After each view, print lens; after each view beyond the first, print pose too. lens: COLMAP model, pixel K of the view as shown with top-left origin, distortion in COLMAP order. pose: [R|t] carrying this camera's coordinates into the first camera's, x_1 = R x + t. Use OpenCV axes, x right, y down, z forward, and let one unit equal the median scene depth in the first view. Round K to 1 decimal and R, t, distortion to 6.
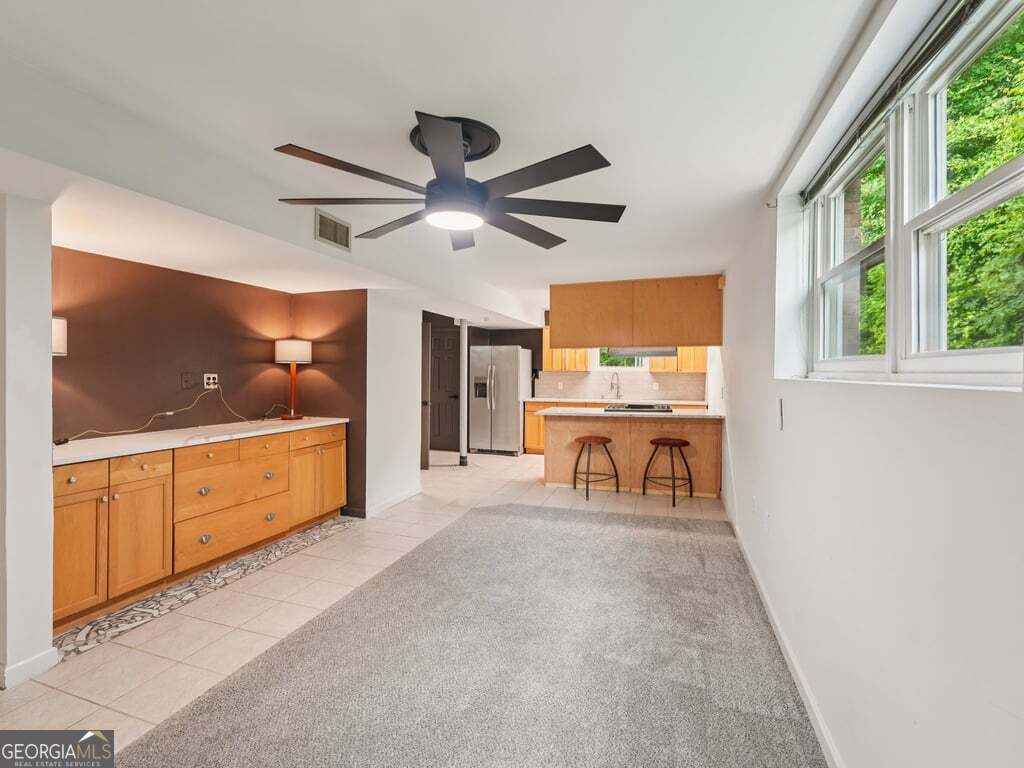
lens RADIAL K [[465.0, 0, 512.0], [0, 465.0, 384.0], [0, 0, 1]] dist [0.001583, -0.004740]
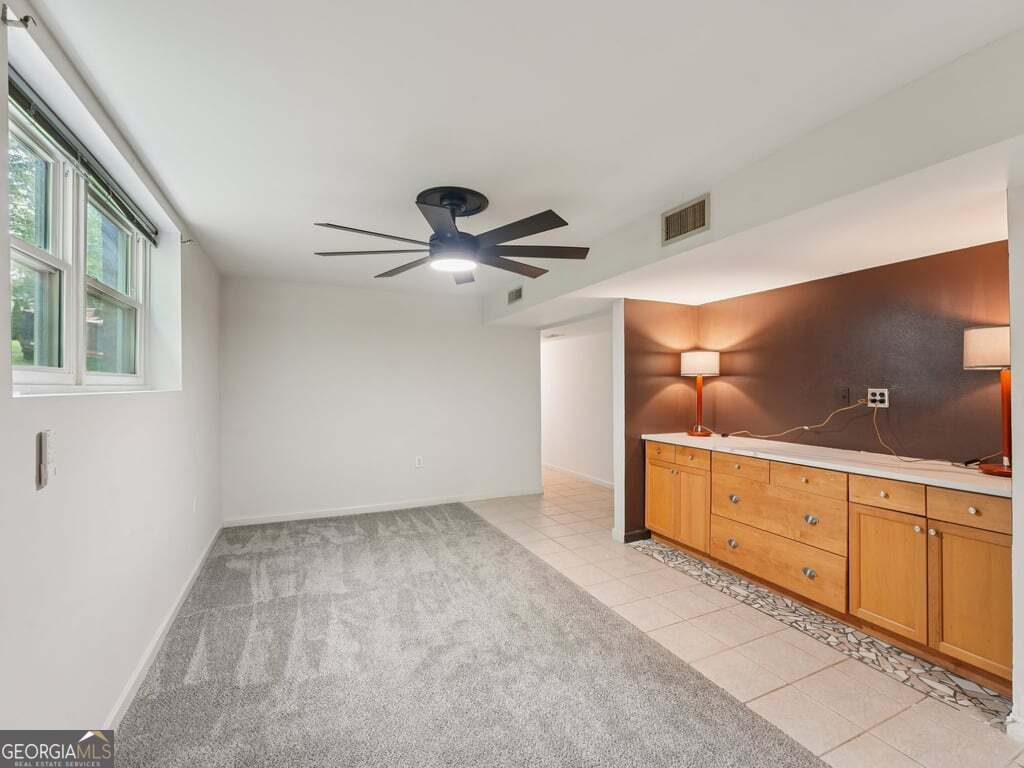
lens RADIAL K [[465.0, 0, 512.0], [0, 465.0, 384.0], [0, 0, 1]] dist [0.001583, -0.004740]
pose [[-0.715372, -0.002170, -0.698740, 0.426369], [-0.023814, 0.999490, 0.021277, -0.038037], [0.698338, 0.031861, -0.715059, 1.353337]]
